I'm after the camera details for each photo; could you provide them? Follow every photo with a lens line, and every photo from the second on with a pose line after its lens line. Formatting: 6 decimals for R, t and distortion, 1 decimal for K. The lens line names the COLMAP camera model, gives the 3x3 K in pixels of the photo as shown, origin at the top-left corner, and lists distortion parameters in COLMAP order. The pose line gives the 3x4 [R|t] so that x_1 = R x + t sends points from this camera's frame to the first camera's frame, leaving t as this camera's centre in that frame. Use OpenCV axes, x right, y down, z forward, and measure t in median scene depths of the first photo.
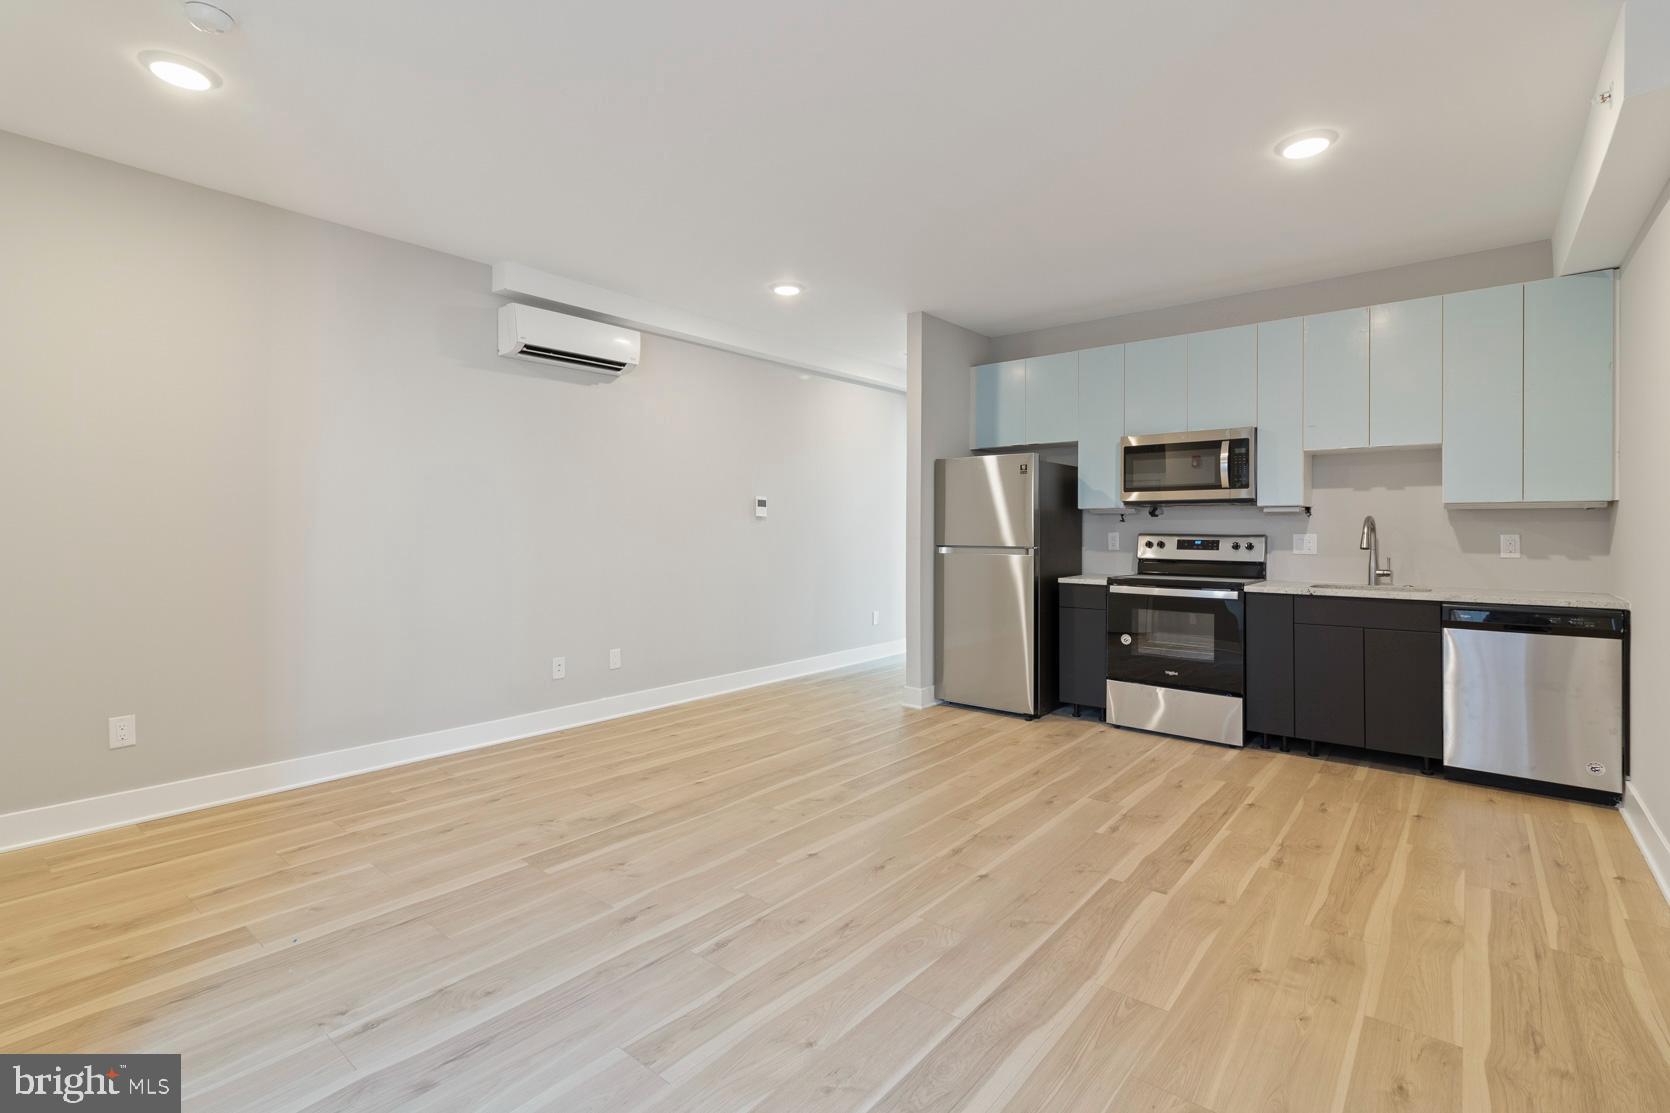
lens RADIAL K [[767.1, 0, 835.0], [0, 767.1, 556.5], [0, 0, 1]] dist [0.001307, 0.000084]
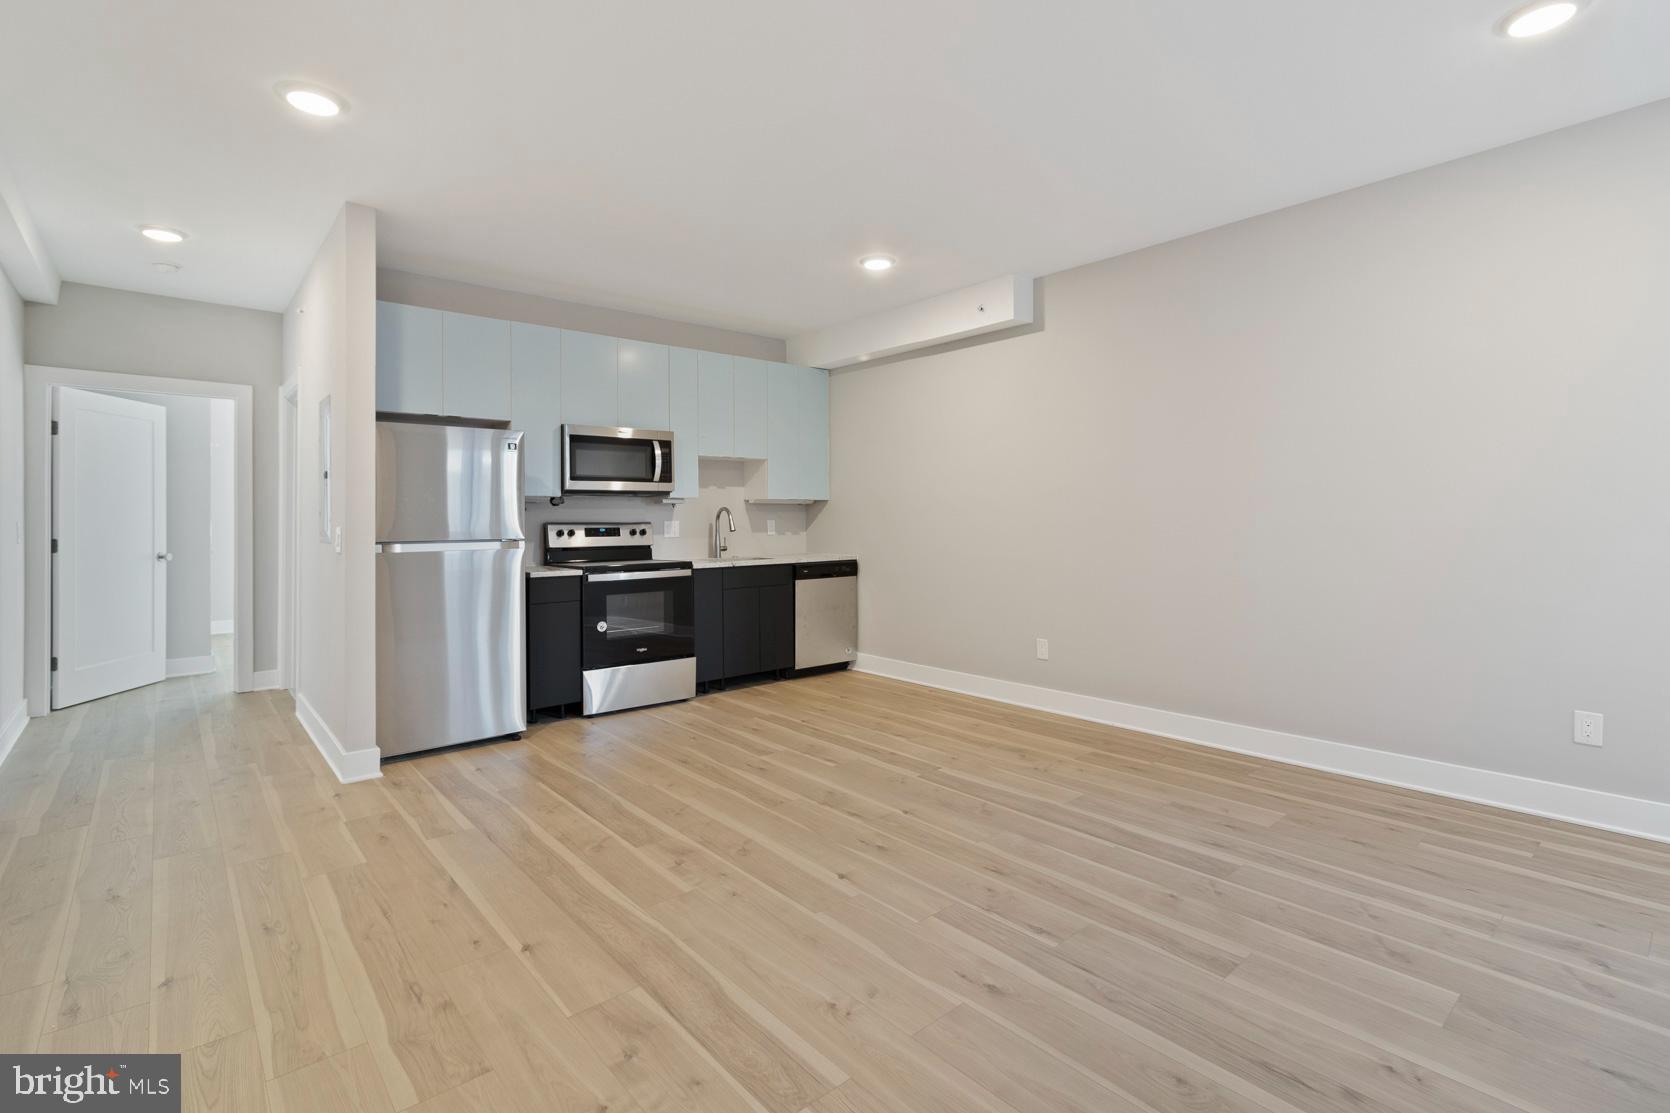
lens RADIAL K [[771.6, 0, 834.2], [0, 771.6, 535.9], [0, 0, 1]] dist [0.002464, -0.000238]
pose [[0.165524, -0.024631, 0.985898, -0.695880], [0.042400, 0.998941, 0.017839, -0.020039], [-0.985294, 0.038849, 0.166393, 0.642558]]
